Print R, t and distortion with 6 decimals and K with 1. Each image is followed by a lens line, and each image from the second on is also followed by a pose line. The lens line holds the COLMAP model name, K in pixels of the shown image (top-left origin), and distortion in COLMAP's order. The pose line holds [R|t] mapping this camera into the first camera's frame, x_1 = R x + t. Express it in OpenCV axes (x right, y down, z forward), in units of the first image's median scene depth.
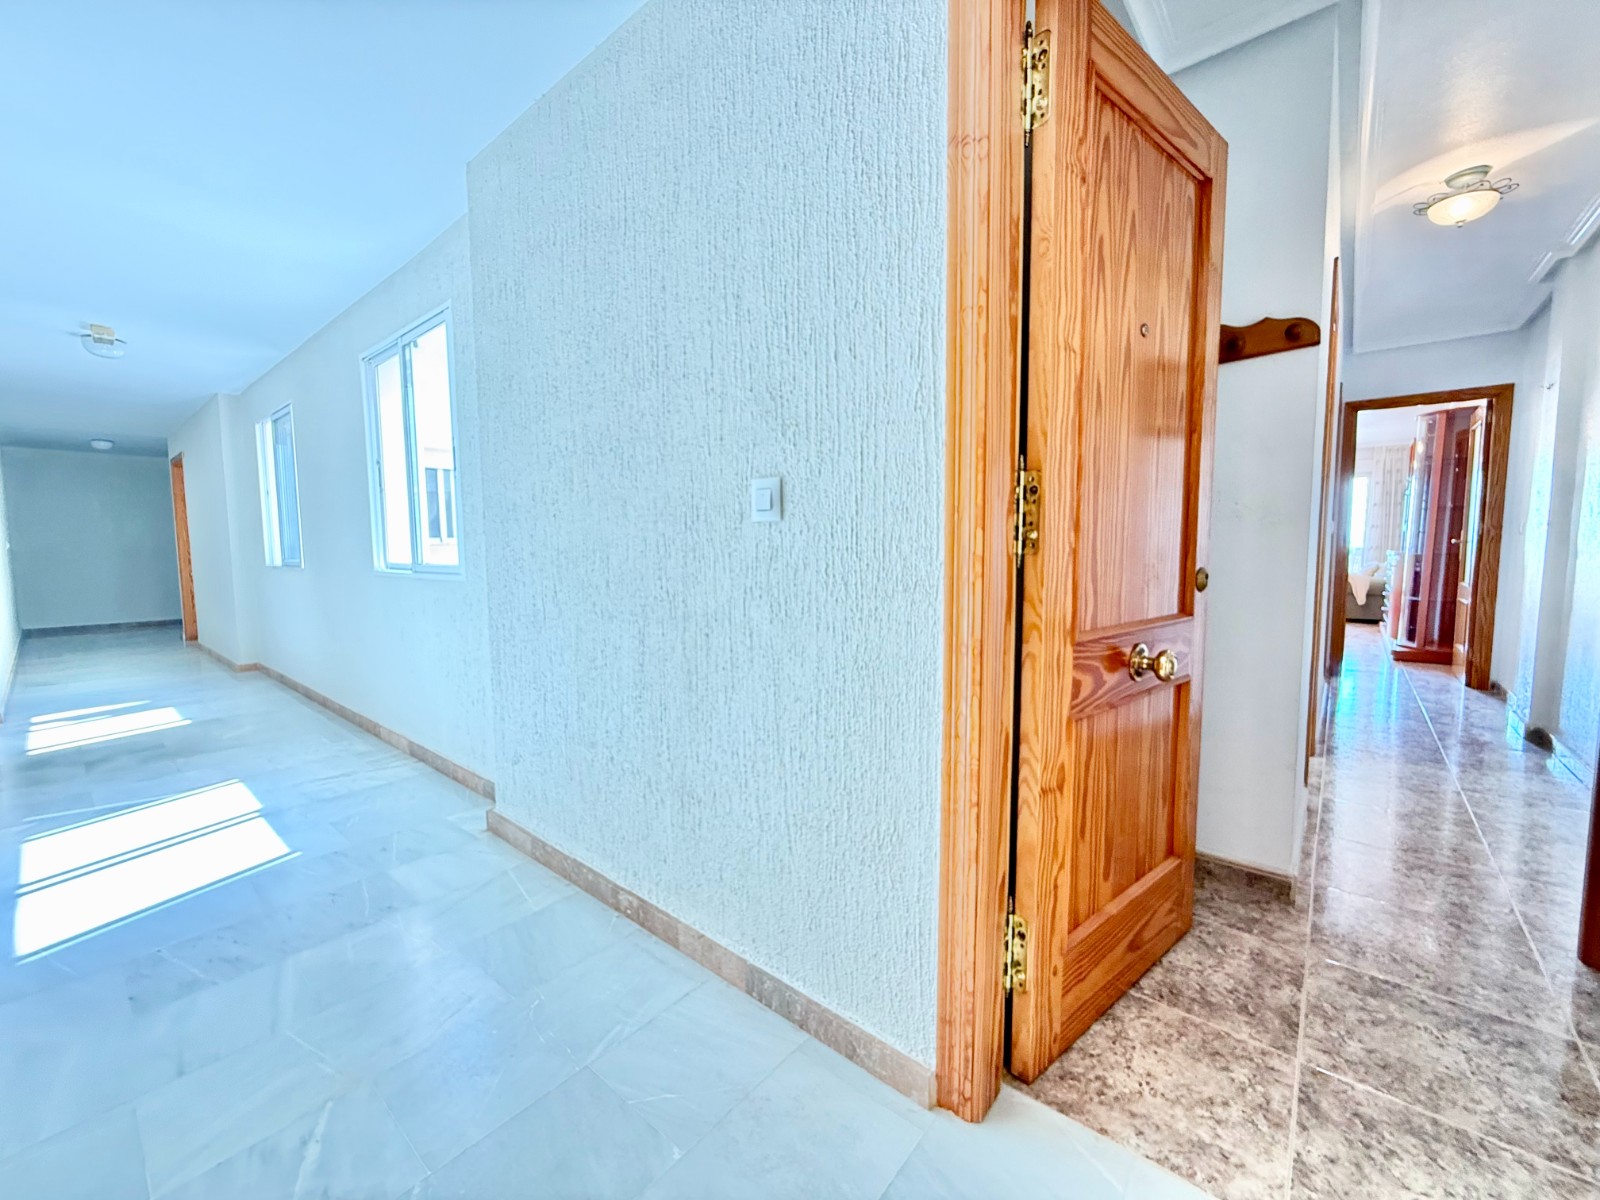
lens RADIAL K [[662.3, 0, 796.6], [0, 662.3, 598.6], [0, 0, 1]] dist [0.000074, 0.000274]
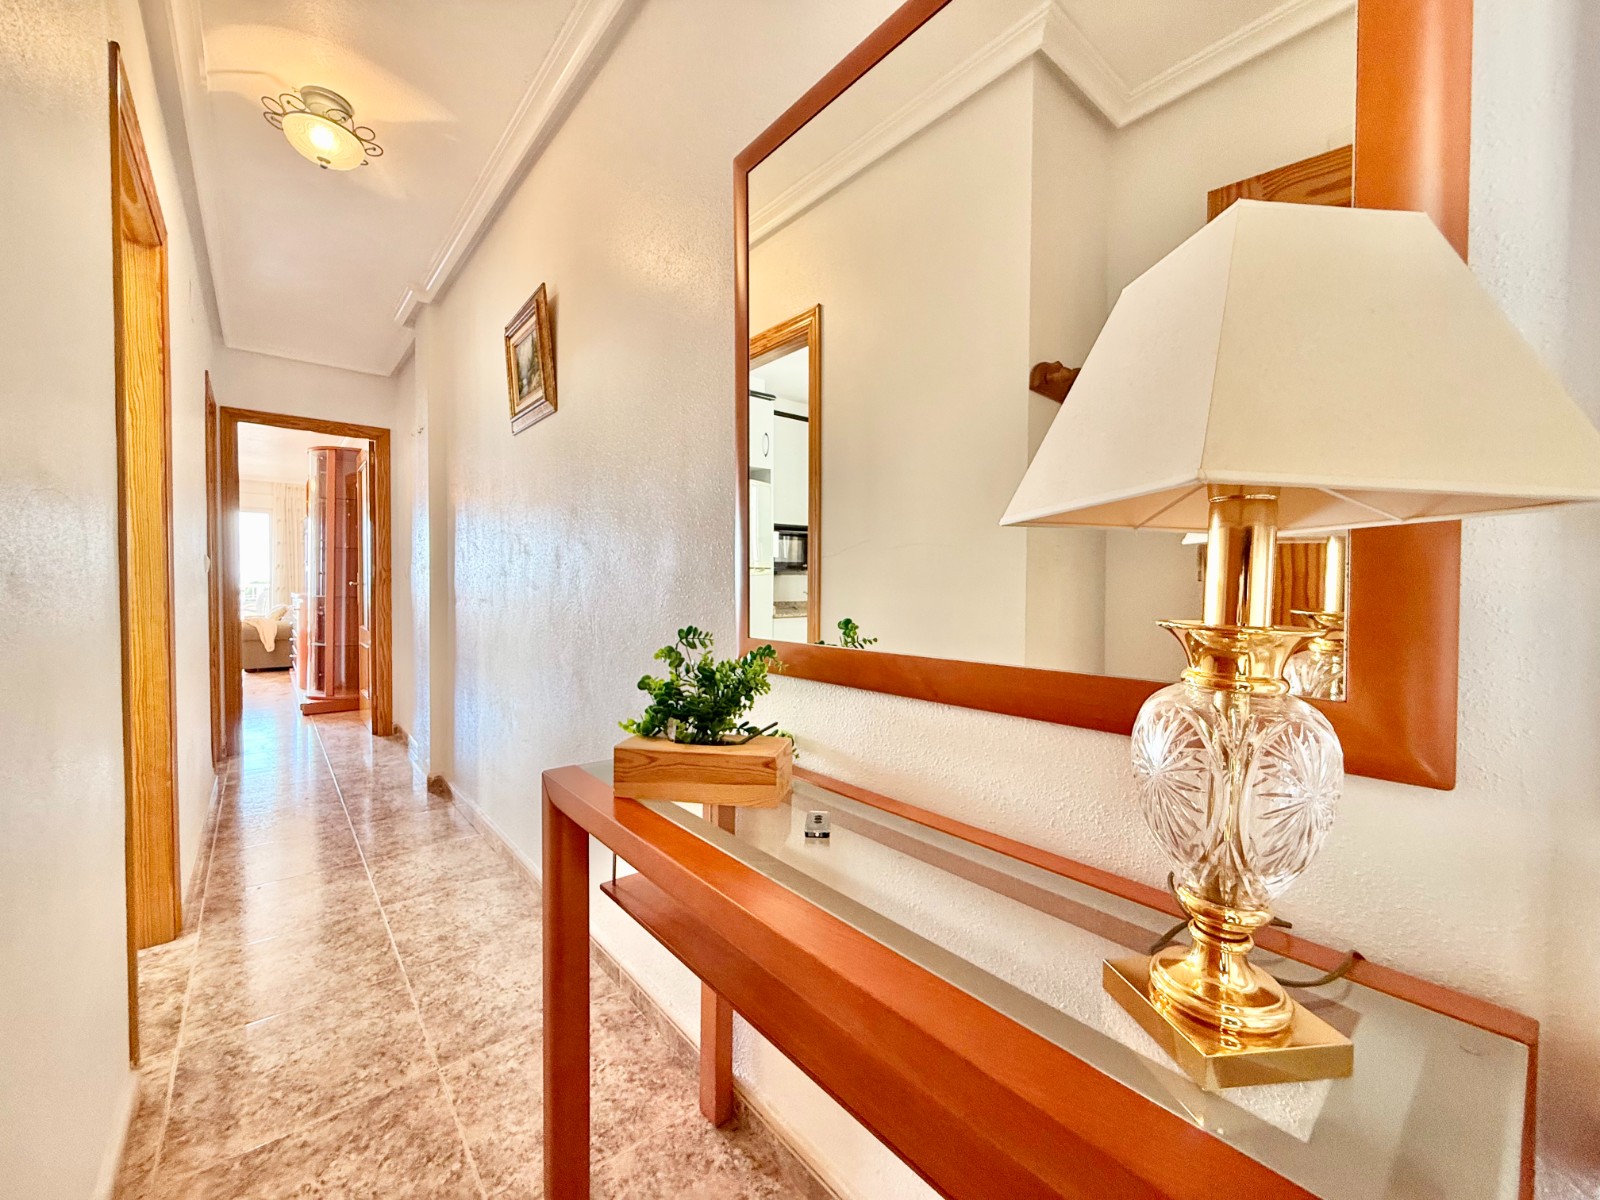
lens RADIAL K [[662.3, 0, 796.6], [0, 662.3, 598.6], [0, 0, 1]] dist [0.000074, 0.000274]
pose [[0.200234, -0.016209, 0.979614, 0.185438], [0.073976, 0.997259, 0.001381, -0.018898], [-0.976951, 0.072192, 0.200884, 0.182899]]
